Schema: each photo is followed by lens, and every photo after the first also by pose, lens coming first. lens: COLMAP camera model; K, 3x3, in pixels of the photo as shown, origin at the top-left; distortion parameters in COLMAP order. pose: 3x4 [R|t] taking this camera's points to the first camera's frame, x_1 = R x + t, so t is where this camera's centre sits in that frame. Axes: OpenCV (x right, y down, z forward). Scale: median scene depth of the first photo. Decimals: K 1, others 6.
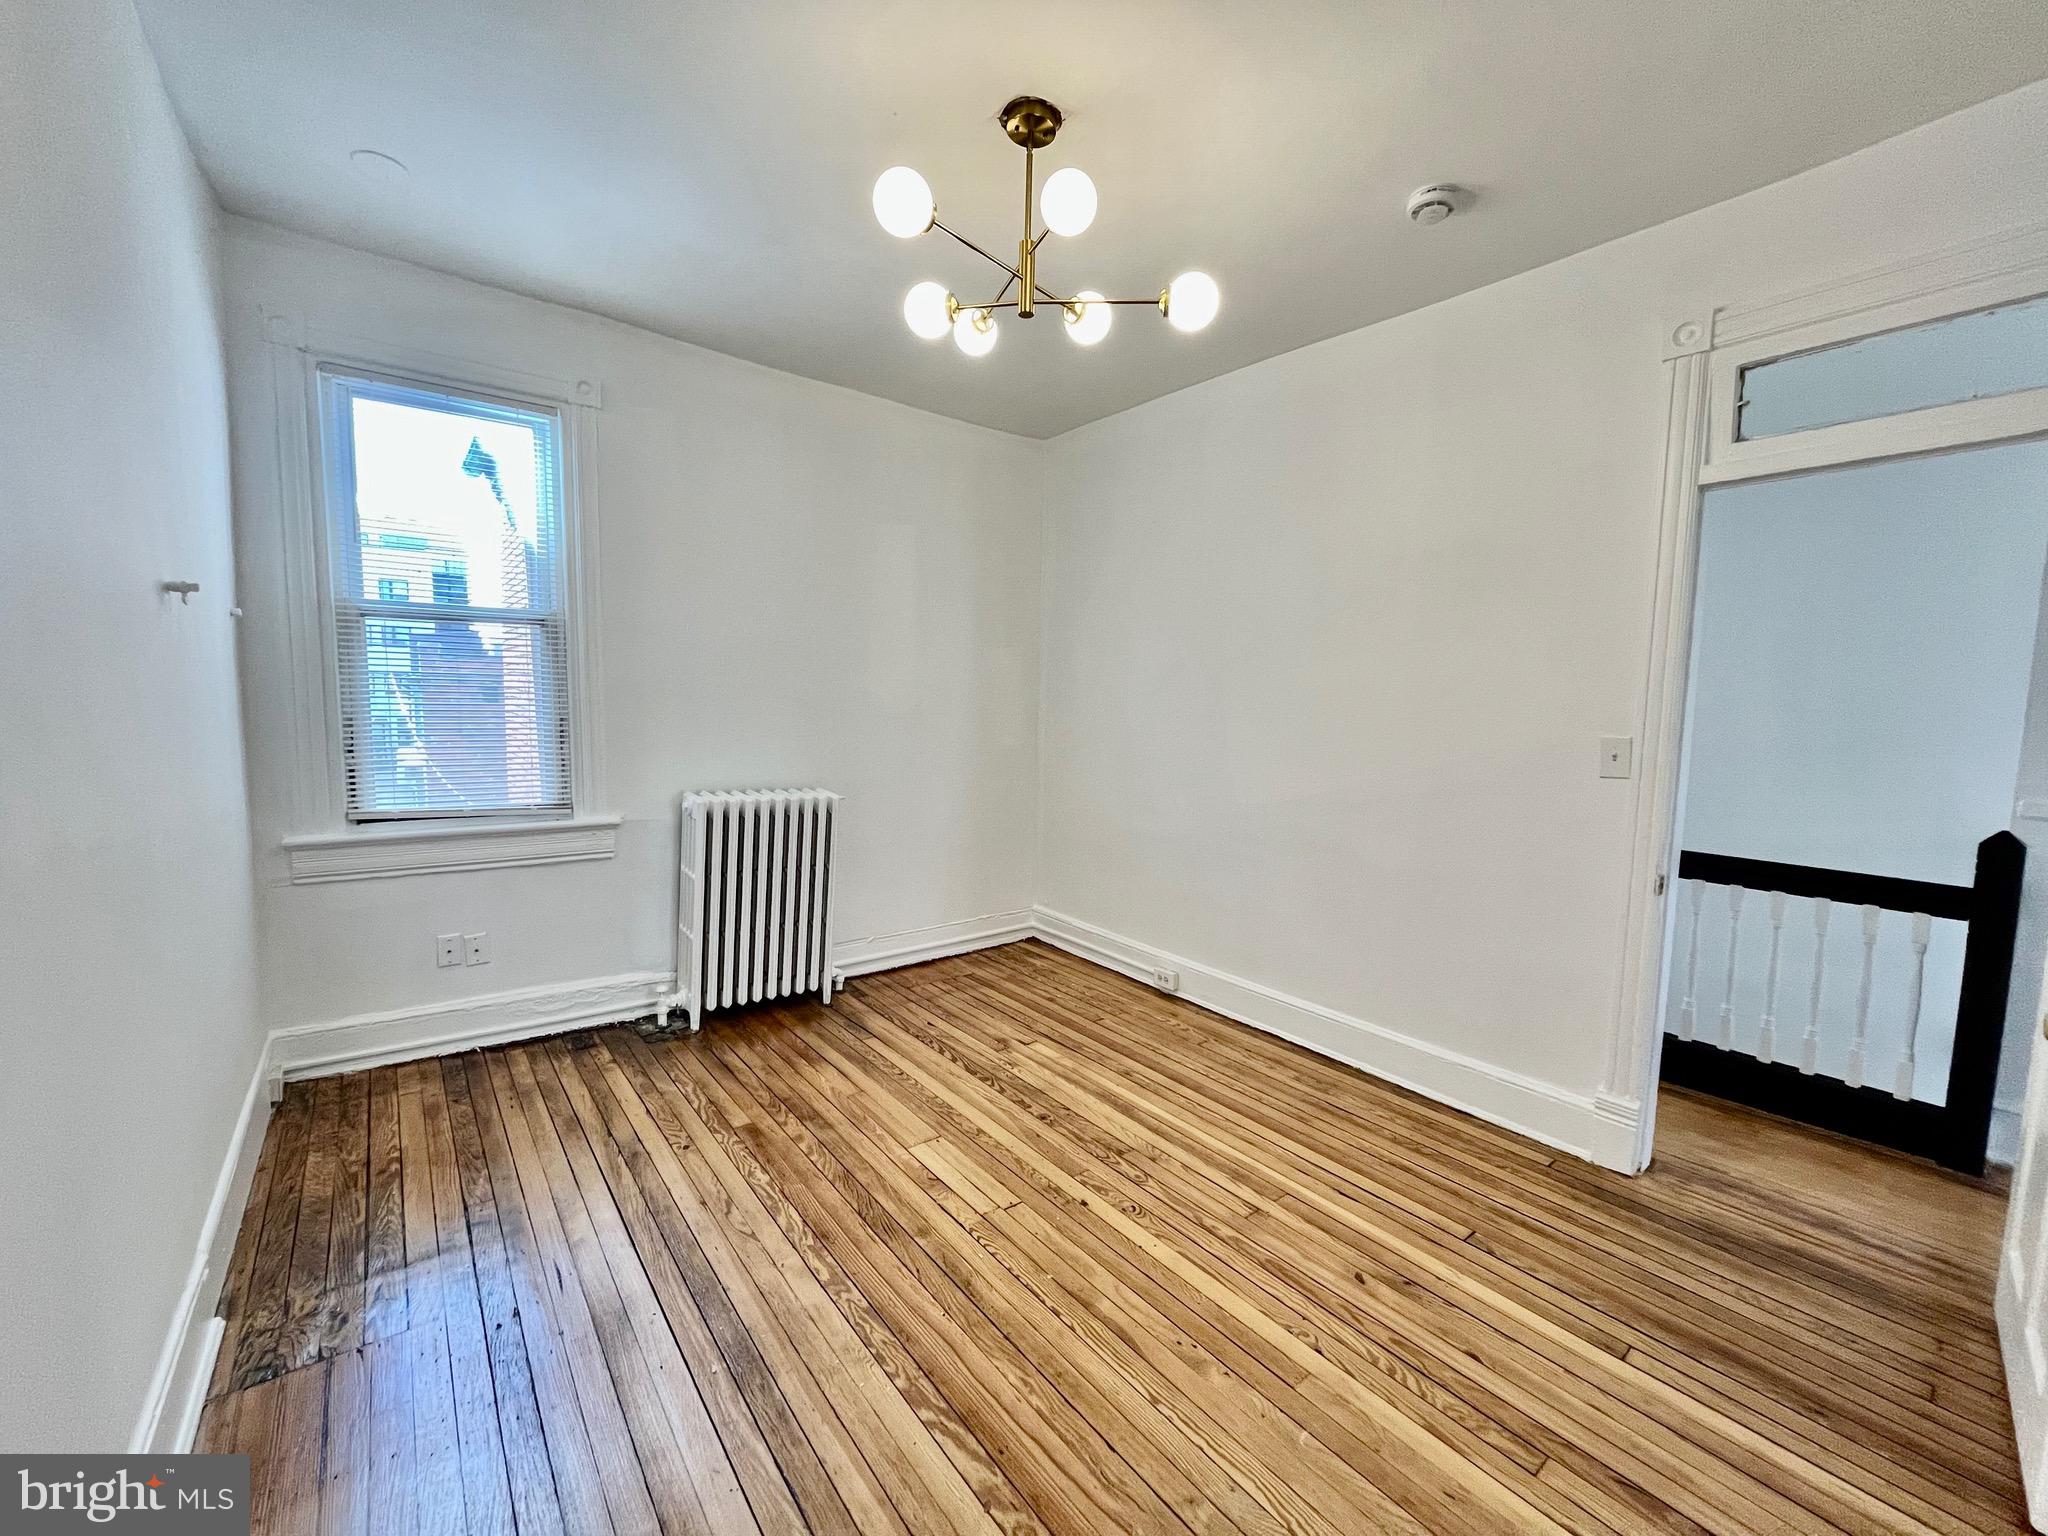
lens RADIAL K [[827.4, 0, 1019.8], [0, 827.4, 763.1], [0, 0, 1]] dist [0.001936, 0.000823]
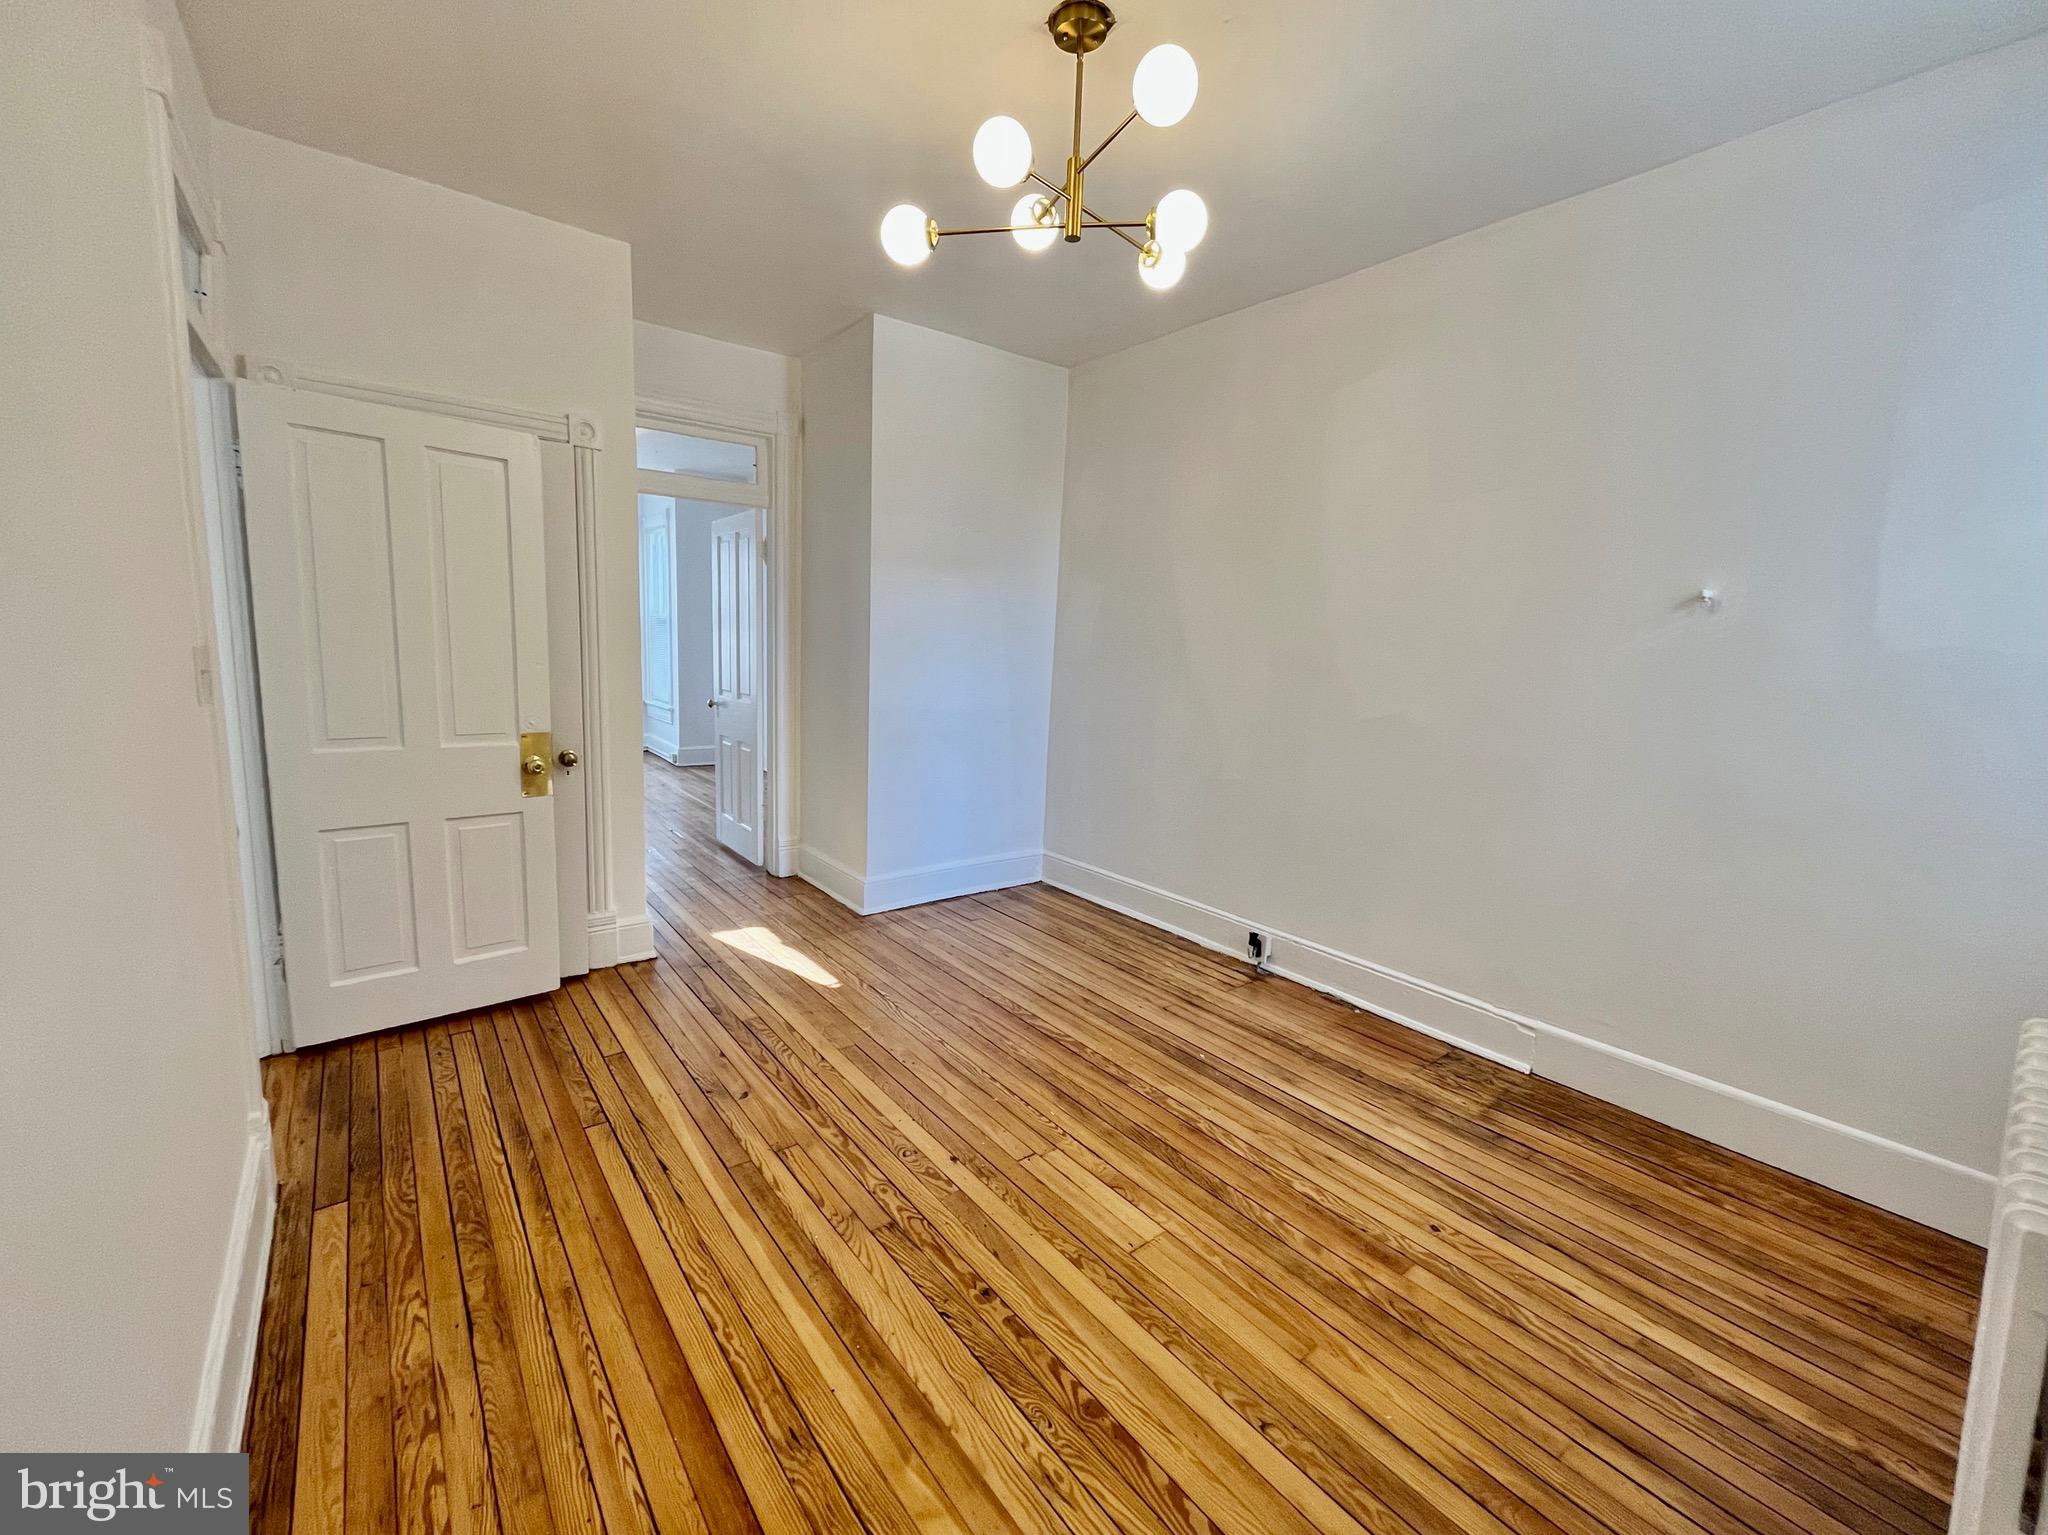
lens RADIAL K [[827.4, 0, 1026.1], [0, 827.4, 757.0], [0, 0, 1]] dist [0.001936, 0.000823]
pose [[-0.997976, -0.058751, -0.024343, 0.041365], [-0.062711, 0.972739, 0.223263, -0.139005], [0.010563, 0.224337, -0.974454, 1.694513]]
